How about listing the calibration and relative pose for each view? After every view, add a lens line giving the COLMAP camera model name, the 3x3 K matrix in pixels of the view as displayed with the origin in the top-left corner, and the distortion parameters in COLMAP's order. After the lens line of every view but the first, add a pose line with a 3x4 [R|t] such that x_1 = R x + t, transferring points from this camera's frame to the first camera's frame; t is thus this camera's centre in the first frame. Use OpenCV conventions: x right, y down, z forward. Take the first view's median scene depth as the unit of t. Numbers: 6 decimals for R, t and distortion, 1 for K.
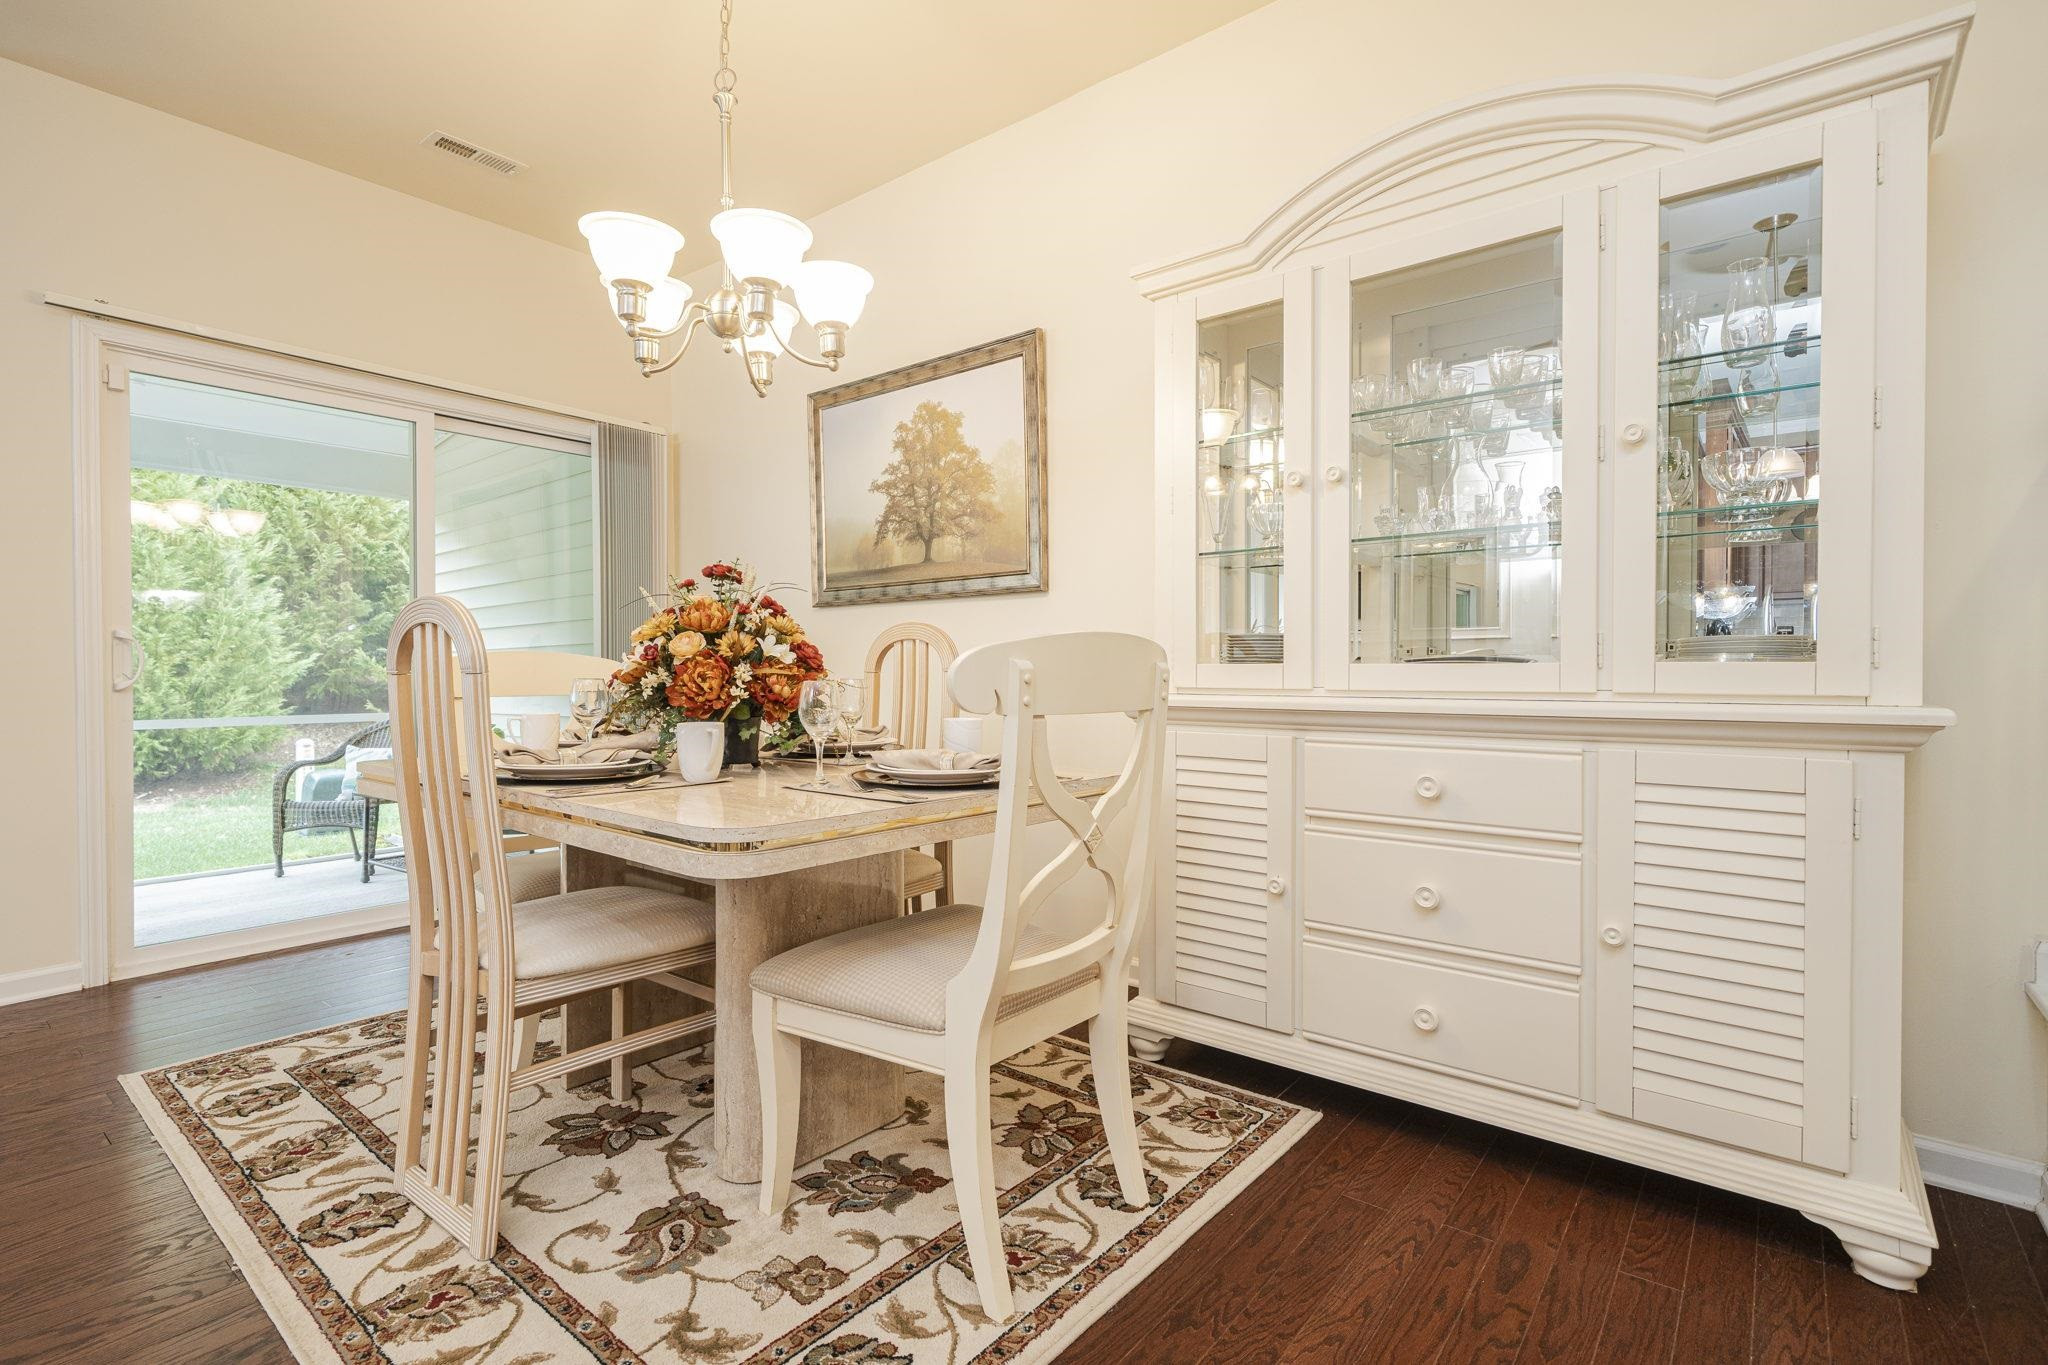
lens RADIAL K [[949.1, 0, 1022.3], [0, 949.1, 686.8], [0, 0, 1]] dist [0.005230, 0.000446]
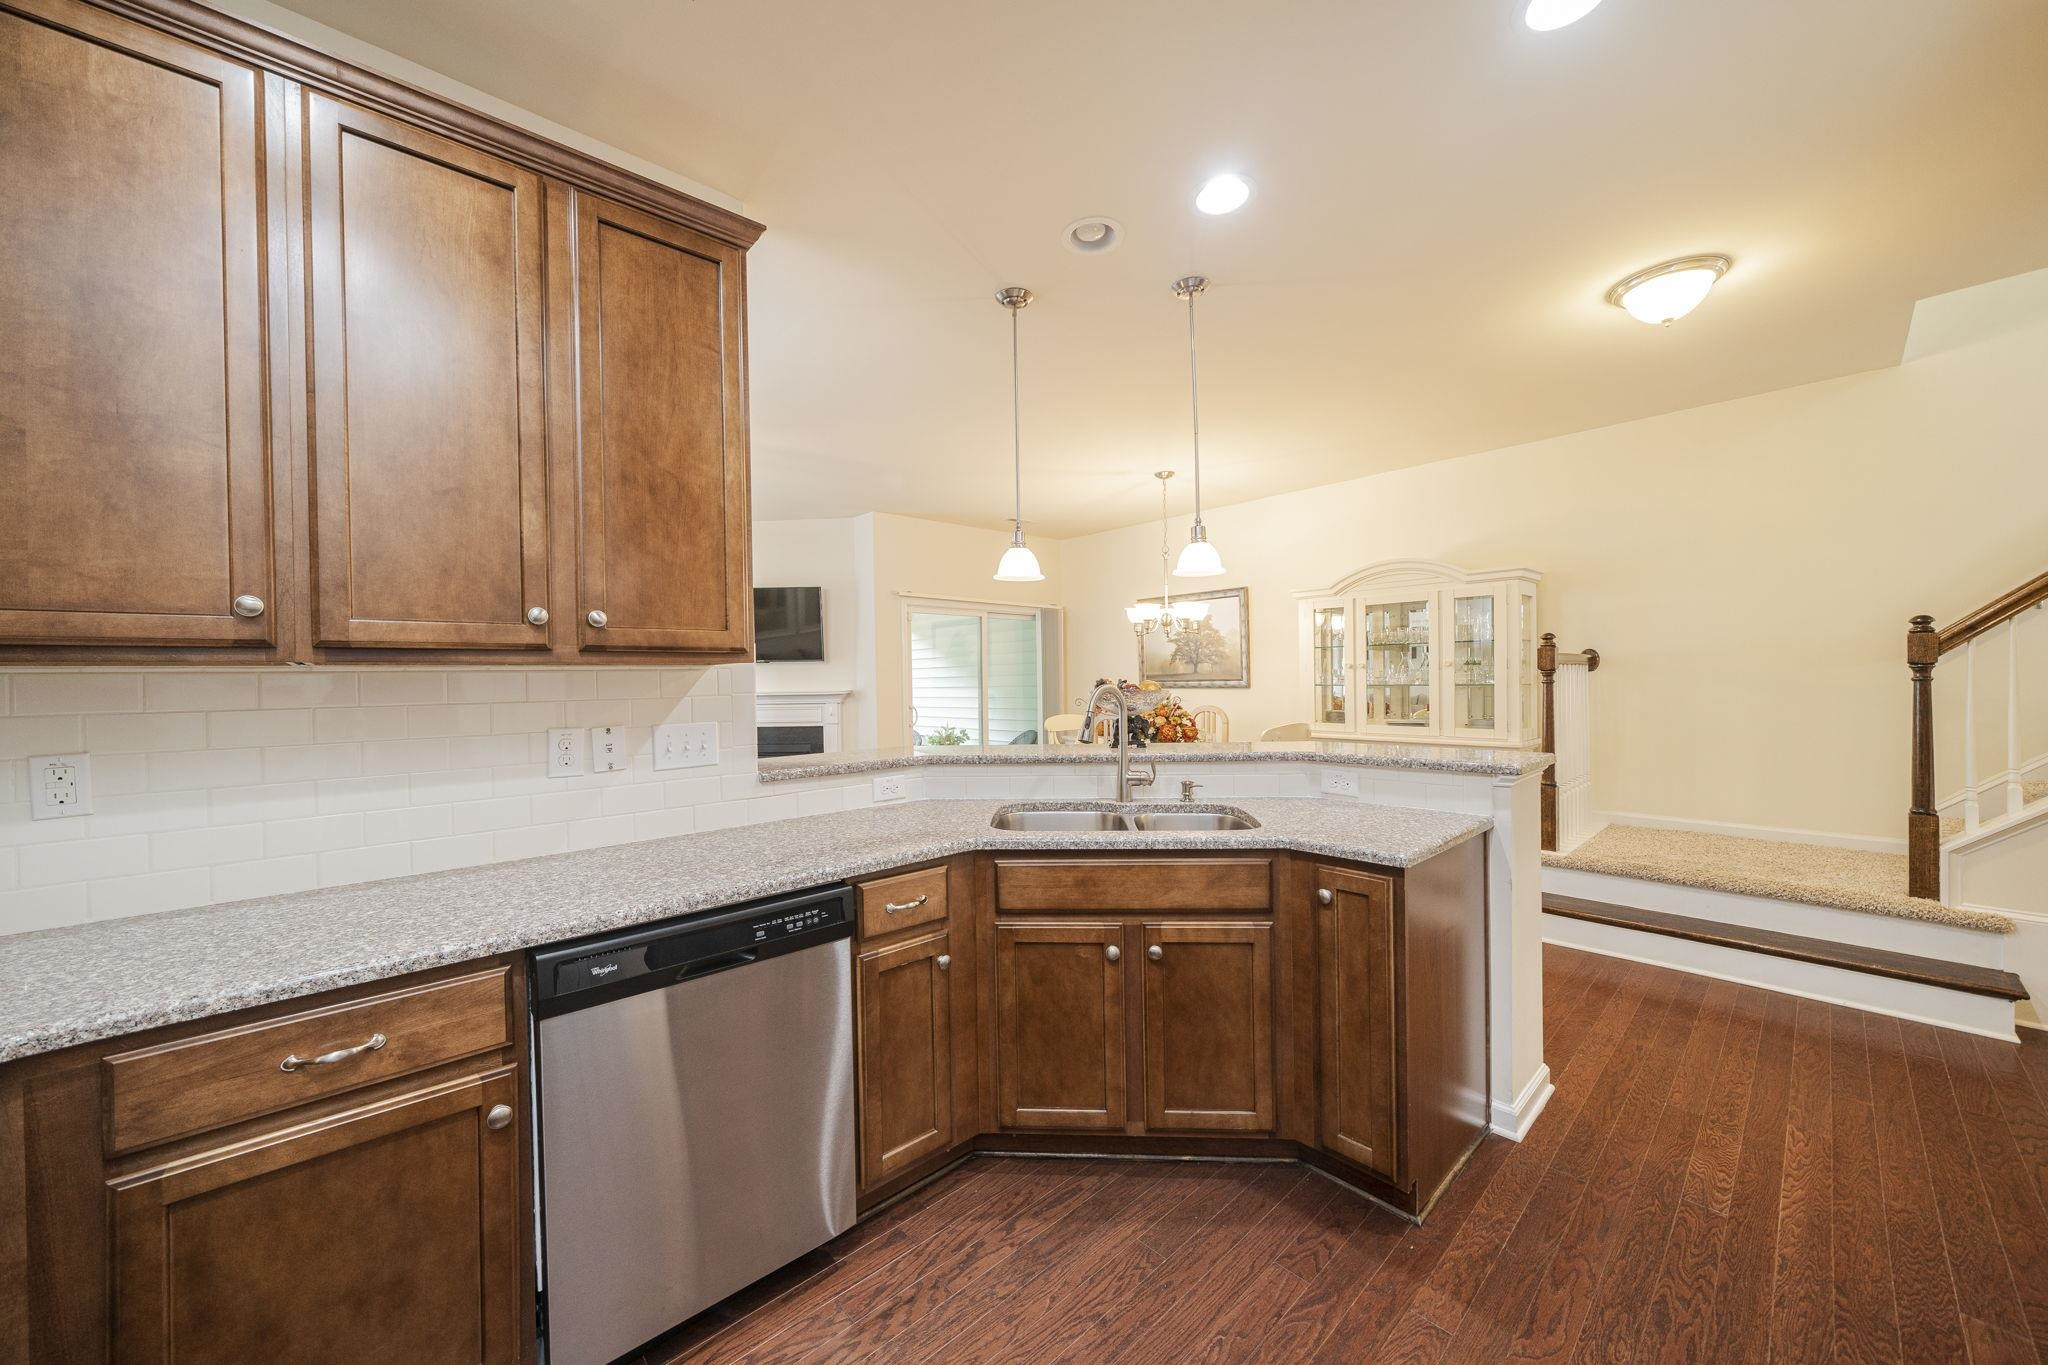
lens RADIAL K [[781.6, 0, 1026.4], [0, 781.6, 679.5], [0, 0, 1]] dist [-0.000326, -0.000173]
pose [[0.992110, -0.009745, -0.124990, -0.300699], [0.009028, 0.999939, -0.006298, -0.111701], [0.125043, 0.005120, 0.992138, -1.141157]]
